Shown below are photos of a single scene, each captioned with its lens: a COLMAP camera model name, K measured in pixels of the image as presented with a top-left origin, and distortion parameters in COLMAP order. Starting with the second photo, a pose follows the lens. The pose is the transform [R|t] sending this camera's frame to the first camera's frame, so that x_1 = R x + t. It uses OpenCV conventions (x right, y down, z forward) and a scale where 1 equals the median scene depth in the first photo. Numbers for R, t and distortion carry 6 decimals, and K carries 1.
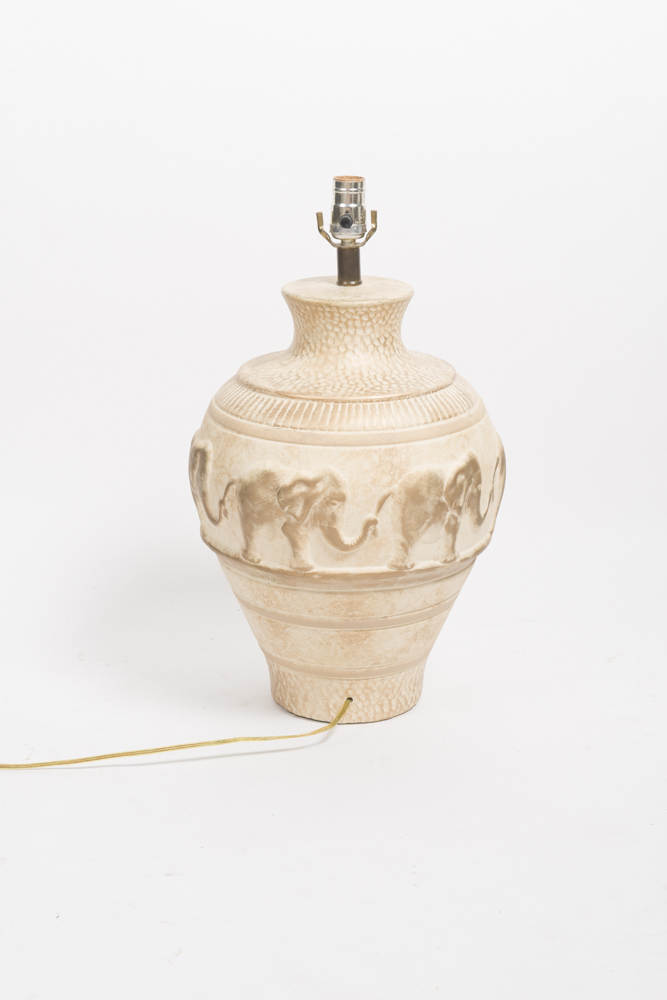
lens RADIAL K [[1889.2, 0, 337.2], [0, 1889.2, 498.8], [0, 0, 1]] dist [0.102259, 0.000000]
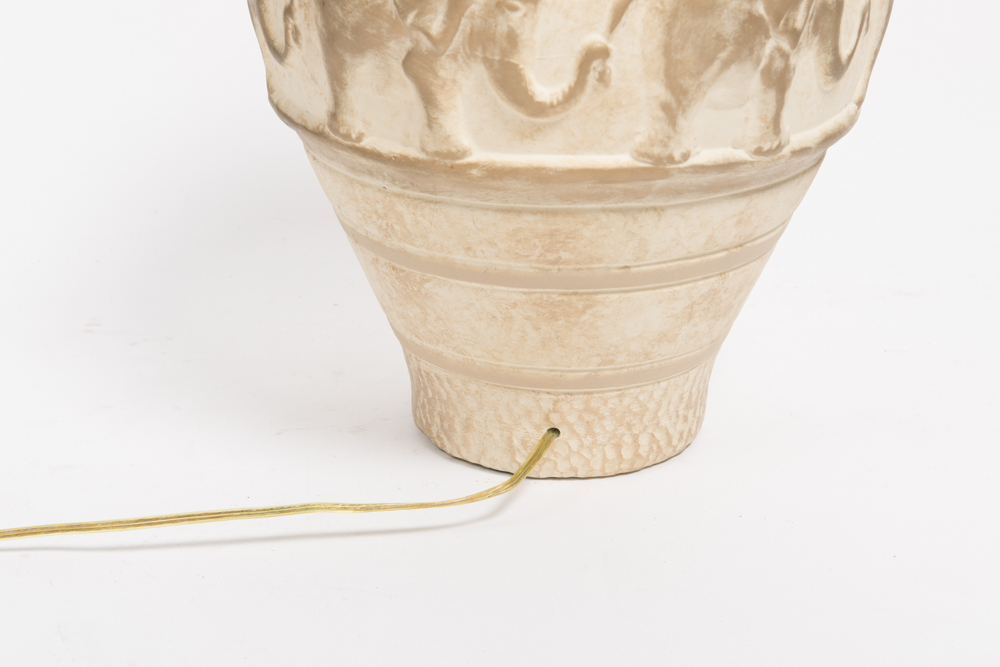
lens RADIAL K [[1889.2, 0, 491.6], [0, 1889.2, 335.3], [0, 0, 1]] dist [0.102259, 0.000000]
pose [[0.995150, 0.039658, -0.090022, 0.035566], [-0.032302, 0.996130, 0.081747, 0.042143], [0.092915, -0.078443, 0.992579, 0.525891]]
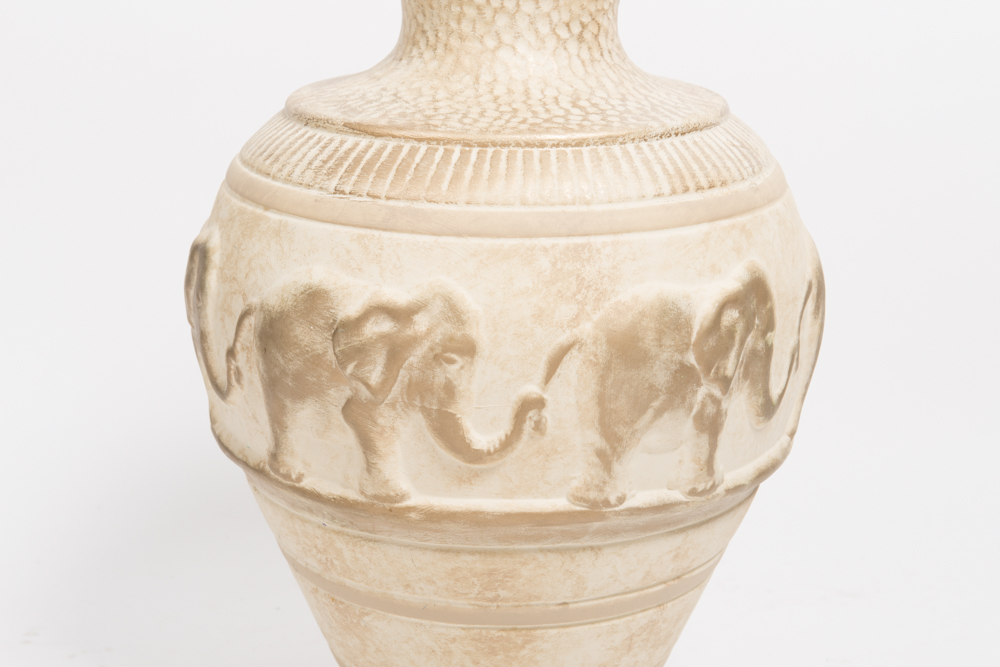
lens RADIAL K [[1889.2, 0, 494.8], [0, 1889.2, 336.0], [0, 0, 1]] dist [0.102259, 0.000000]
pose [[0.997205, 0.029859, -0.068487, 0.038996], [-0.031891, 0.999077, -0.028765, 0.009248], [0.067565, 0.030869, 0.997237, 0.521958]]
